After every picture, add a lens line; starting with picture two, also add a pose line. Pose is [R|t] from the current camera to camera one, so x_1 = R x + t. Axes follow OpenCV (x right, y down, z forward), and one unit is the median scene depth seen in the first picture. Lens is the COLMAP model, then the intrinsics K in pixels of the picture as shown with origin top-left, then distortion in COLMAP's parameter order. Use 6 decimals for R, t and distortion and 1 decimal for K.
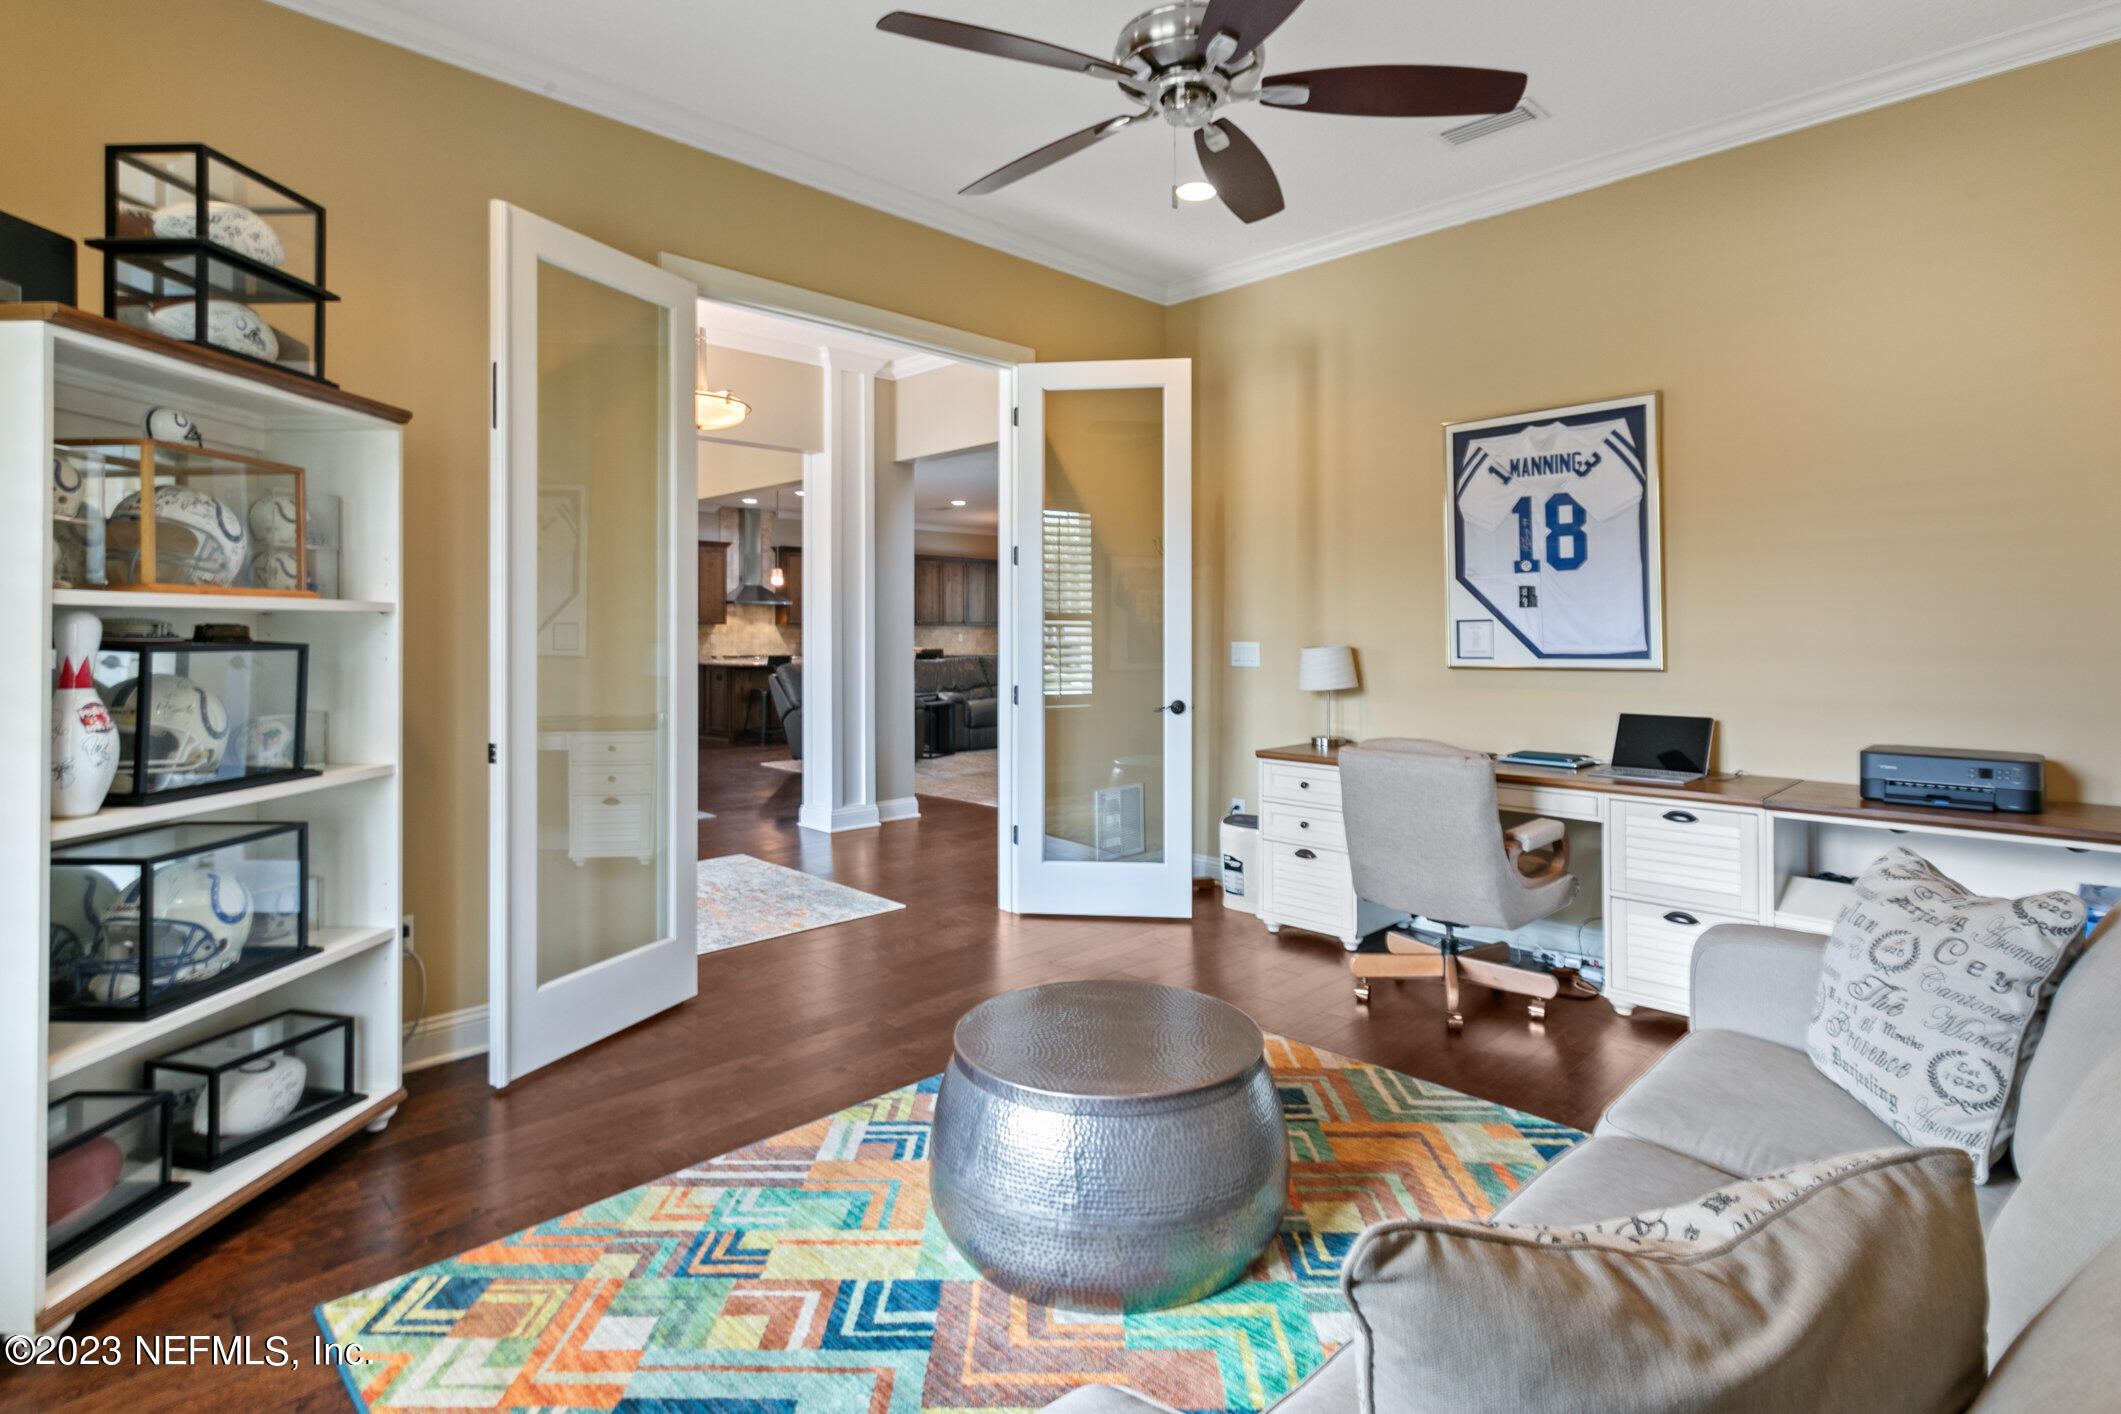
lens RADIAL K [[1026.7, 0, 1068.1], [0, 1026.7, 624.4], [0, 0, 1]] dist [-0.000668, 0.000010]
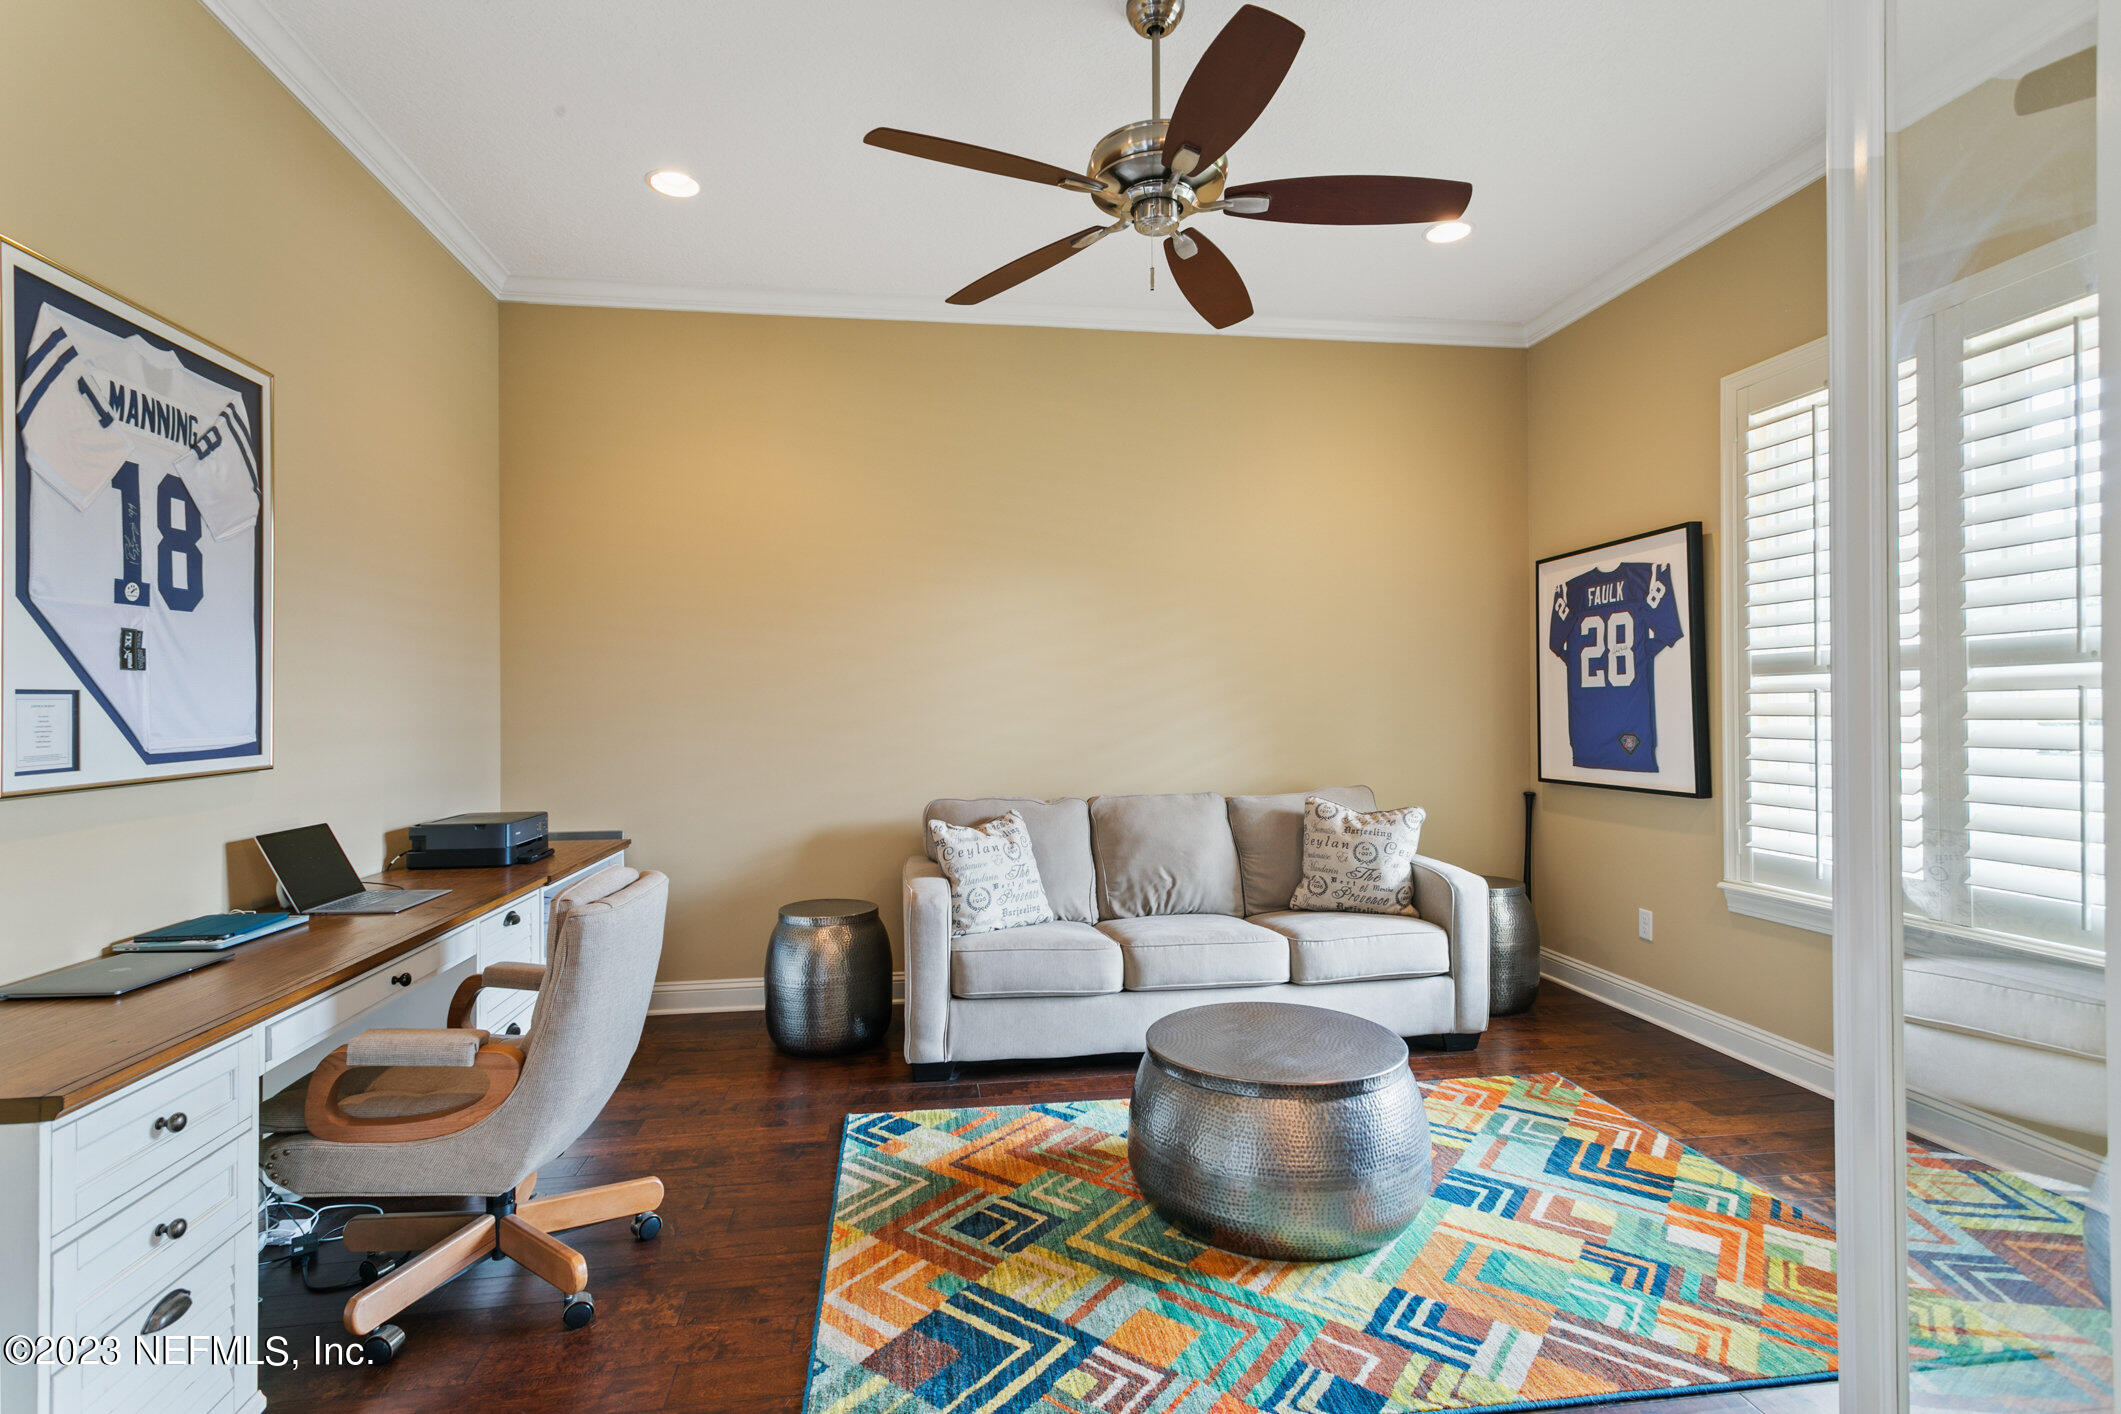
lens RADIAL K [[1051.1, 0, 1060.5], [0, 1051.1, 707.0], [0, 0, 1]] dist [0.002748, 0.000375]
pose [[-0.803531, 0.010097, 0.595178, -0.288323], [0.007349, 0.999948, -0.007041, 0.011073], [-0.595218, -0.001284, -0.803563, 1.242524]]
